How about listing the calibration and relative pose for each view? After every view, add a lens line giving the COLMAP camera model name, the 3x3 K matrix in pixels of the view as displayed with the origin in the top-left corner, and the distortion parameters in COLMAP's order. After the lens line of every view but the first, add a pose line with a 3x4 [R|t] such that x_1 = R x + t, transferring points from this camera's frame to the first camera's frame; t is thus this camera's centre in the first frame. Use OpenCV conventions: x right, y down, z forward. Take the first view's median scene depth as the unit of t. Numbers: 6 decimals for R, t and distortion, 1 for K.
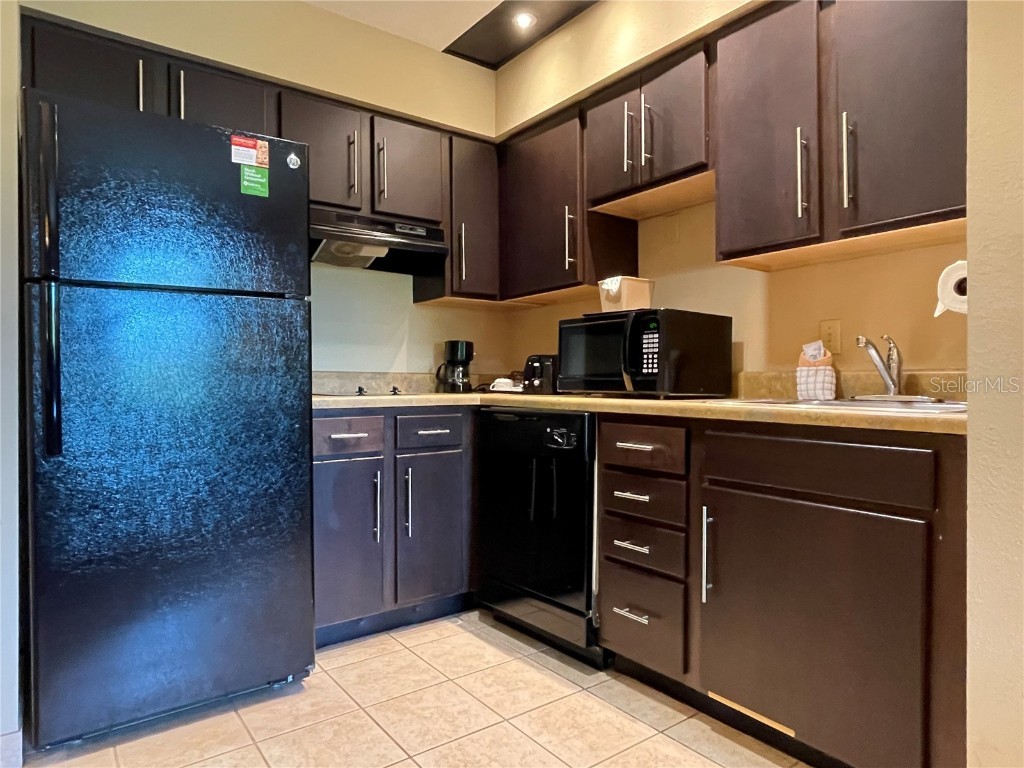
lens RADIAL K [[642.9, 0, 512.0], [0, 642.9, 384.0], [0, 0, 1]] dist [-0.004105, -0.001020]
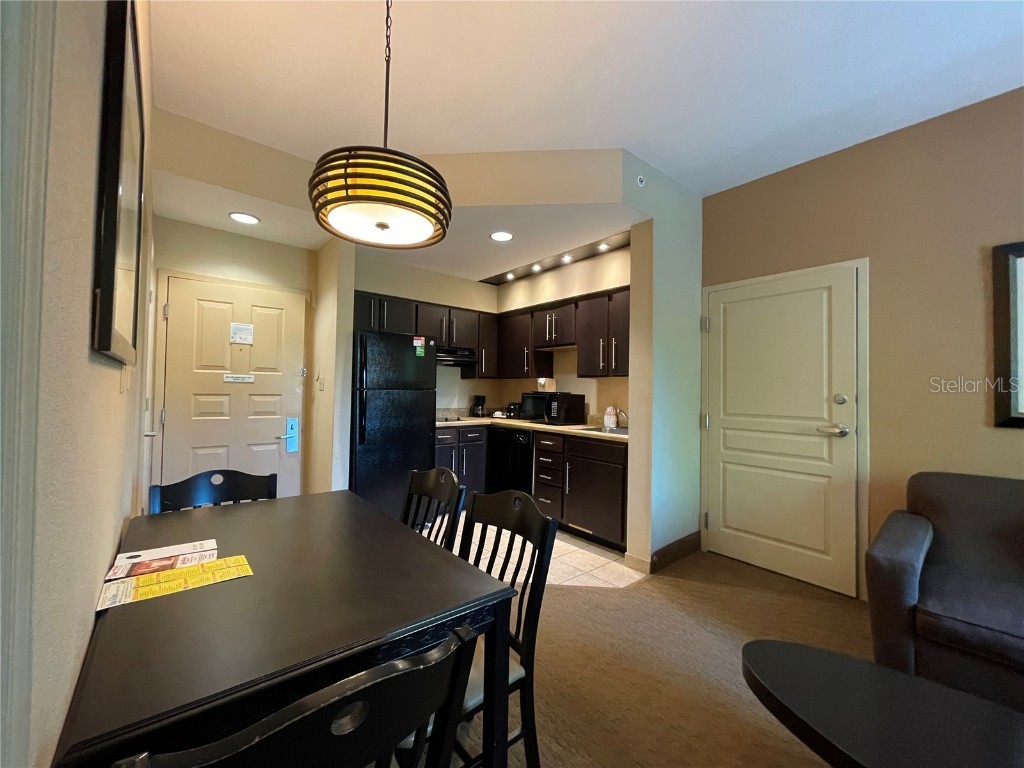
lens RADIAL K [[412.8, 0, 512.0], [0, 412.8, 384.0], [0, 0, 1]] dist [0.000971, 0.000199]
pose [[0.998405, 0.019089, 0.053125, -0.058798], [-0.017881, 0.999573, -0.023118, -0.098979], [-0.053544, 0.022131, 0.998320, -0.699122]]
